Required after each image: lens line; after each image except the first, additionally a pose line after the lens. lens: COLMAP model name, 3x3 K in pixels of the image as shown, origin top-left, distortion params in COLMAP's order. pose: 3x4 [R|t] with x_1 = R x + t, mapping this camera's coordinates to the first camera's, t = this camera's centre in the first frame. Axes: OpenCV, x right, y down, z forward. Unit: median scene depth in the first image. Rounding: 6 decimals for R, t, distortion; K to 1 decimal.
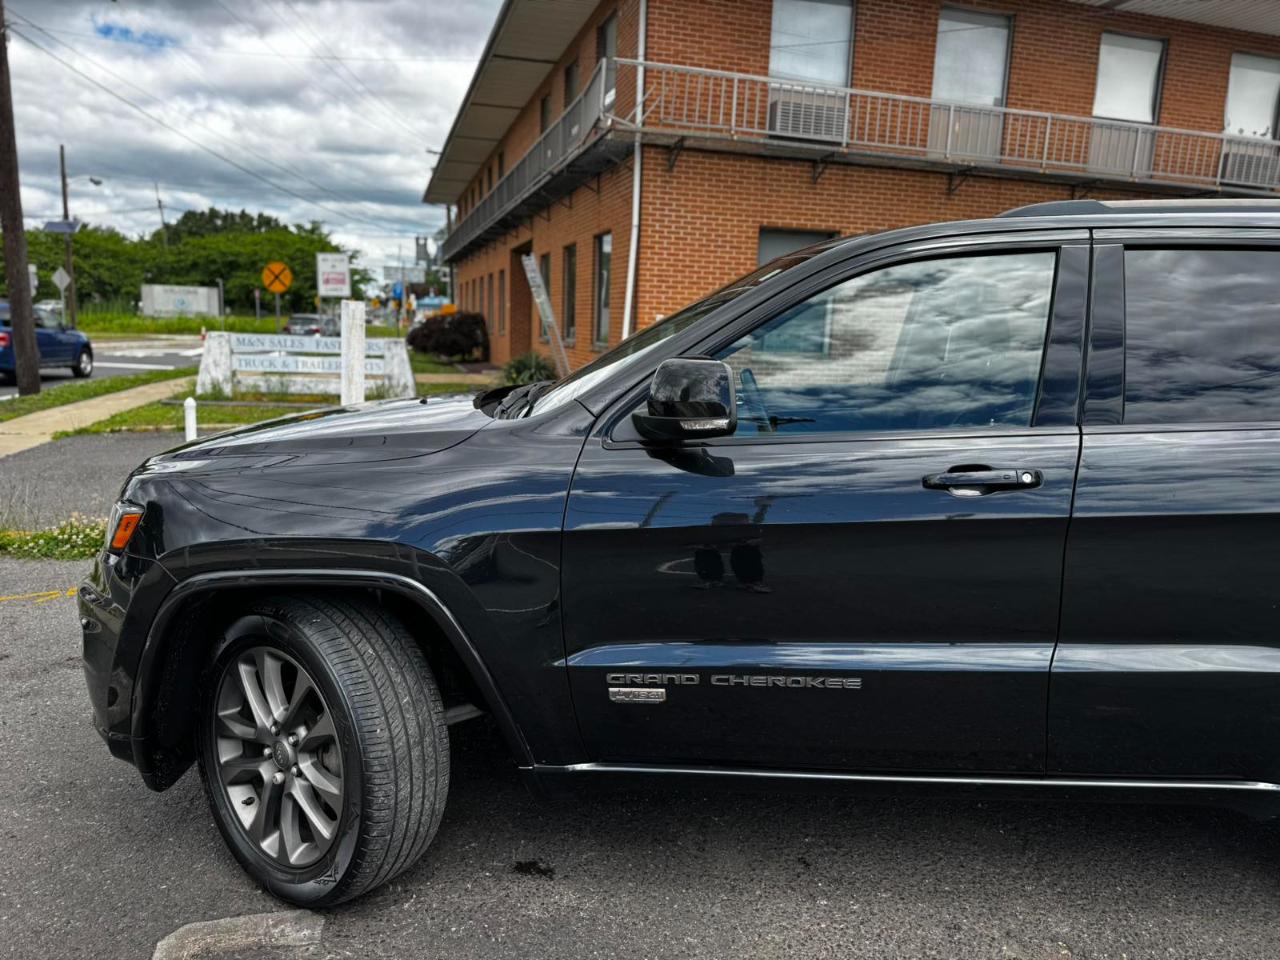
lens RADIAL K [[894.8, 0, 625.1], [0, 894.8, 481.4], [0, 0, 1]] dist [0.033279, -0.050372]
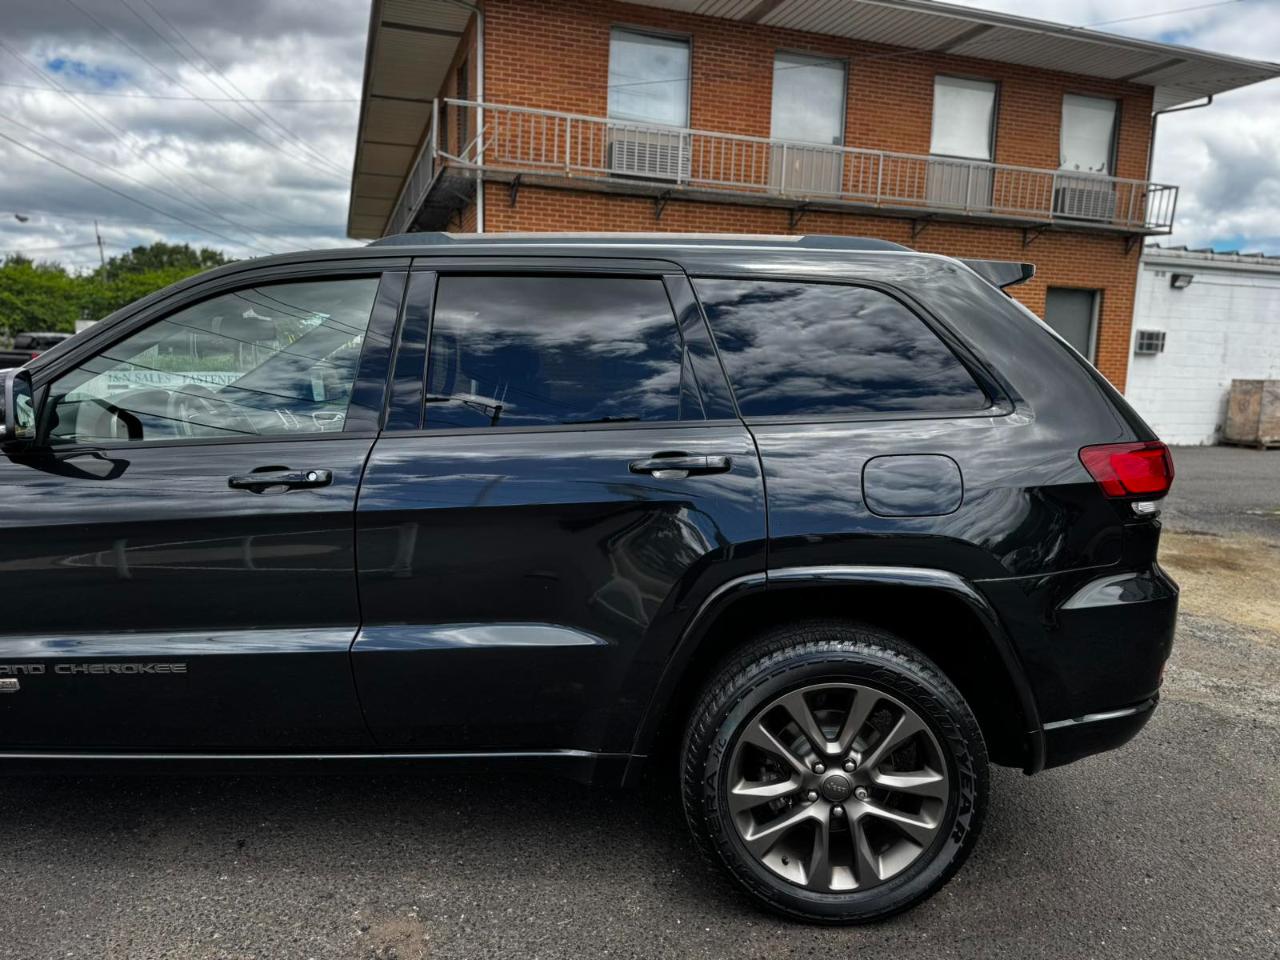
lens RADIAL K [[896.1, 0, 631.2], [0, 896.1, 480.8], [0, 0, 1]] dist [0.041423, -0.062593]
pose [[0.999338, -0.012111, 0.034320, 0.137718], [0.013346, 0.999263, -0.036004, 0.007506], [-0.033858, 0.036438, 0.998762, -0.023736]]
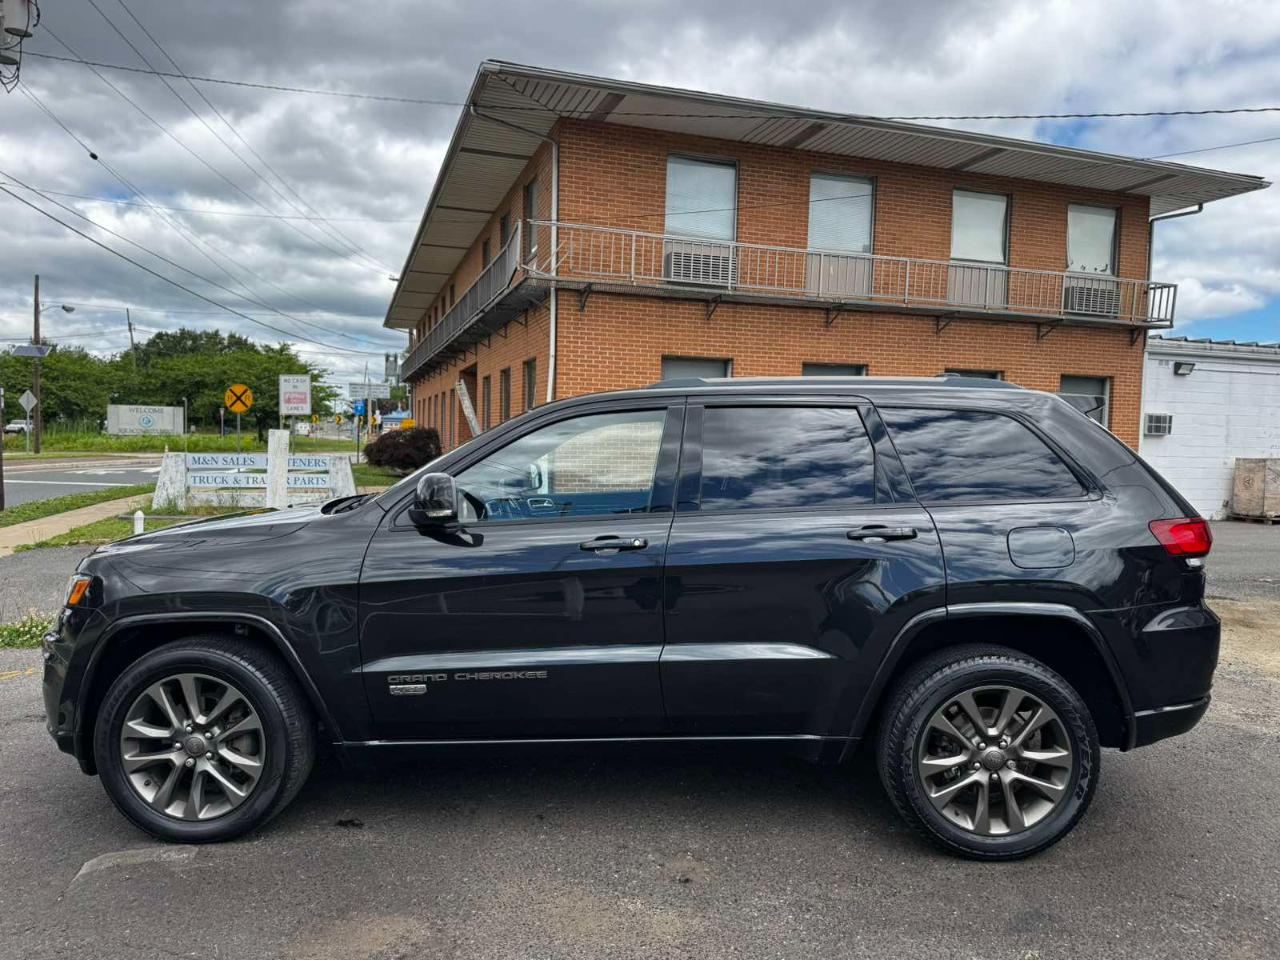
lens RADIAL K [[897.4, 0, 633.4], [0, 897.4, 479.1], [0, 0, 1]] dist [0.071899, -0.101107]
pose [[0.999185, -0.014476, 0.037673, 0.065722], [0.019023, 0.992190, -0.123279, 0.013685], [-0.035594, 0.123895, 0.991657, -0.116134]]
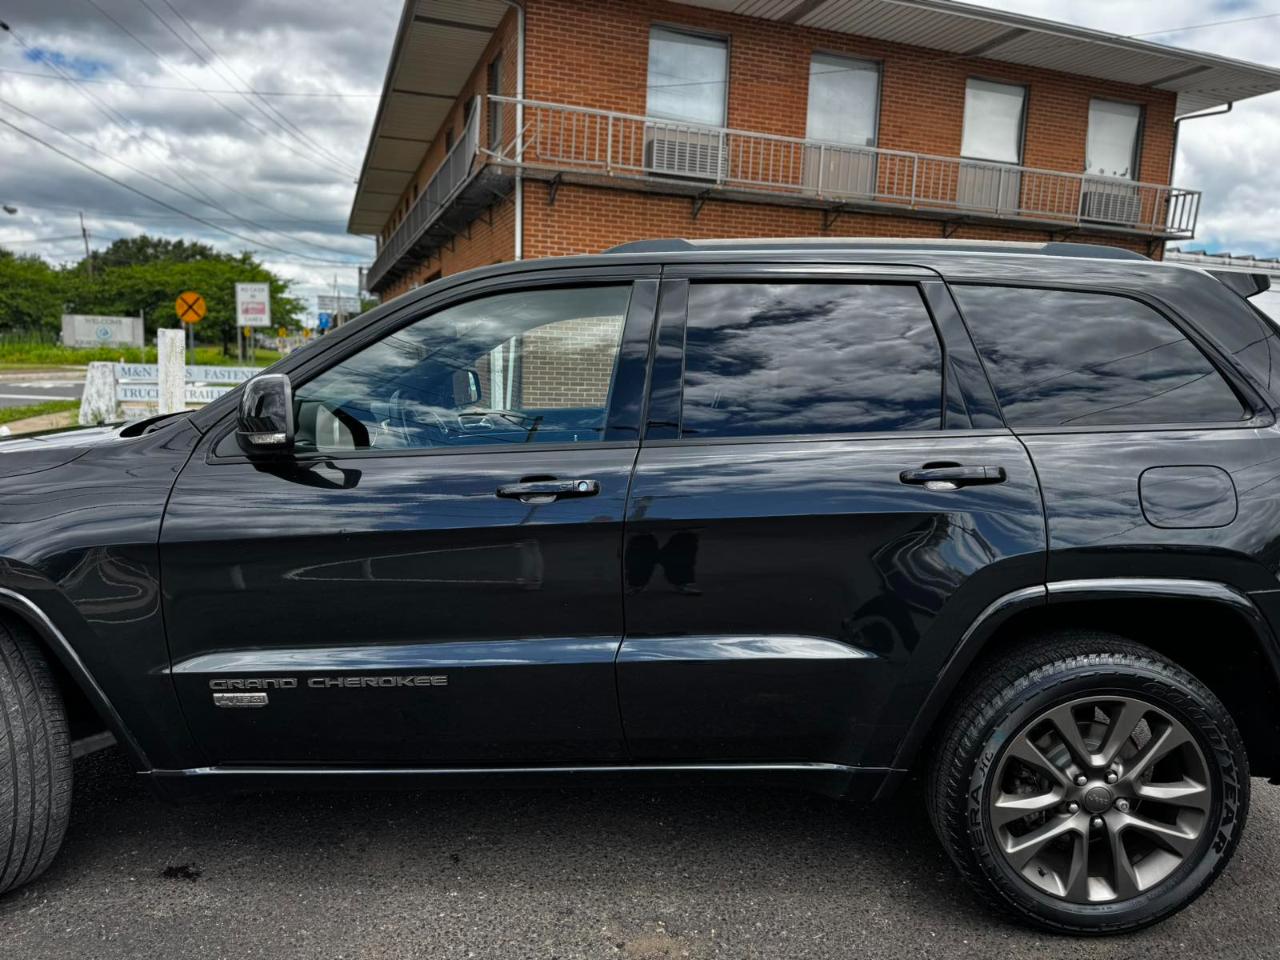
lens RADIAL K [[897.1, 0, 637.8], [0, 897.1, 483.1], [0, 0, 1]] dist [0.029782, -0.042569]
pose [[0.998005, -0.009944, 0.062354, 0.076479], [0.011886, 0.999453, -0.030855, 0.004003], [-0.062013, 0.031534, 0.997577, -0.018029]]
